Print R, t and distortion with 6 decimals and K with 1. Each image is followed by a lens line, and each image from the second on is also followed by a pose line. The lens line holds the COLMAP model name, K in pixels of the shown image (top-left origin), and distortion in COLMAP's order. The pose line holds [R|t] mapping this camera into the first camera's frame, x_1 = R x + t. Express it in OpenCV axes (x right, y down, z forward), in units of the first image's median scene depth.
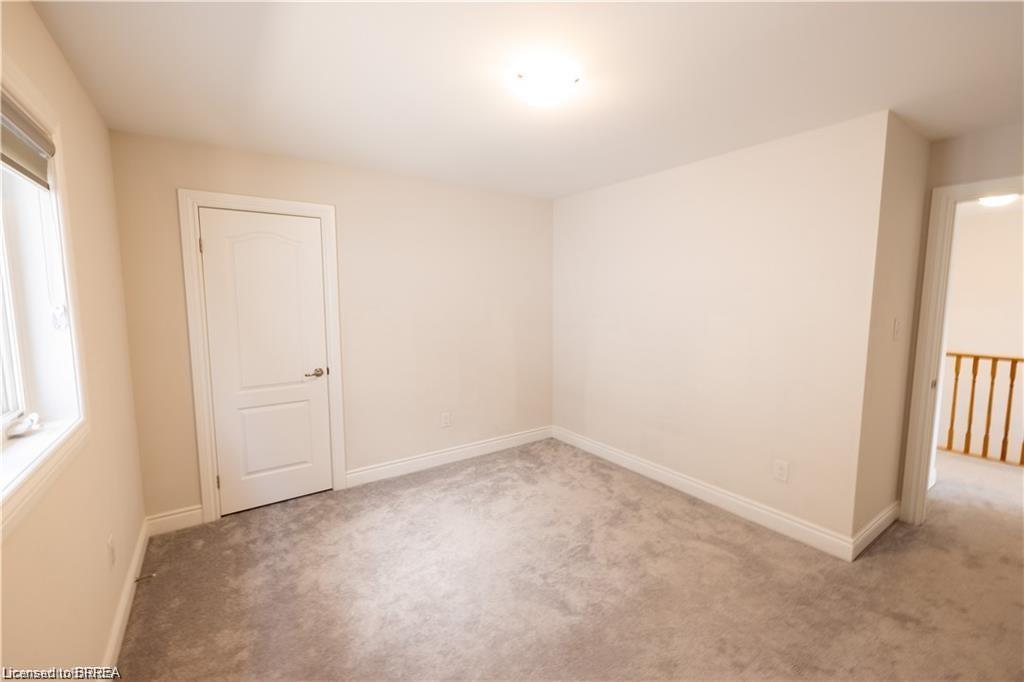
lens RADIAL K [[426.1, 0, 508.2], [0, 426.1, 340.1], [0, 0, 1]] dist [-0.002195, -0.000199]
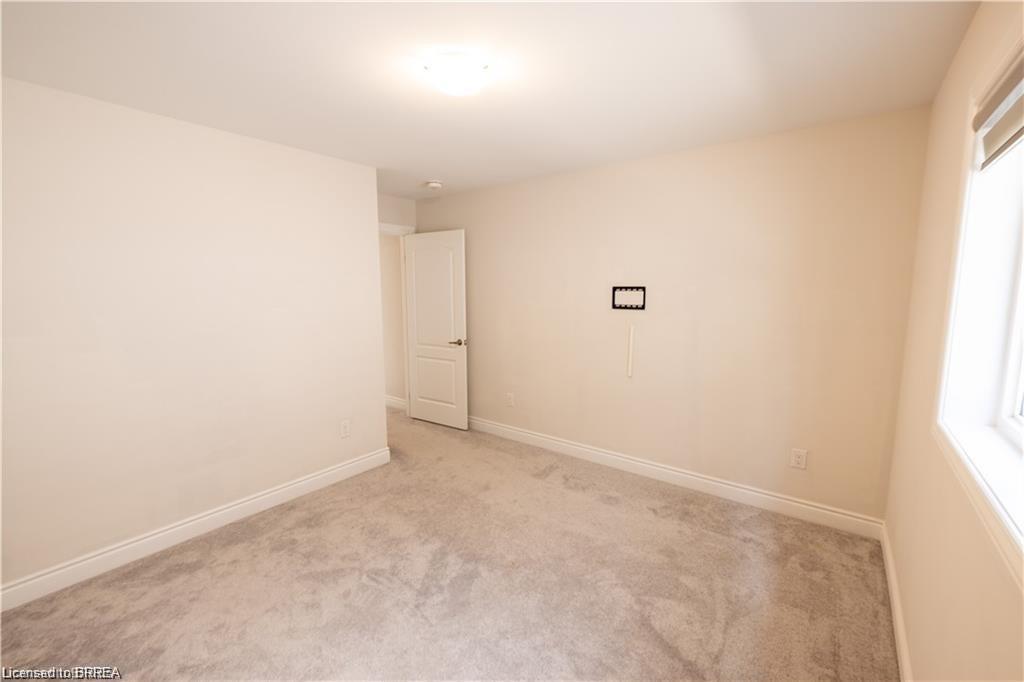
lens RADIAL K [[426.1, 0, 507.1], [0, 426.1, 340.9], [0, 0, 1]] dist [-0.002195, -0.000199]
pose [[-0.293182, -0.104654, 0.950311, -0.564750], [0.116568, 0.982662, 0.144179, -0.060955], [-0.948924, 0.153047, -0.275899, 0.751004]]
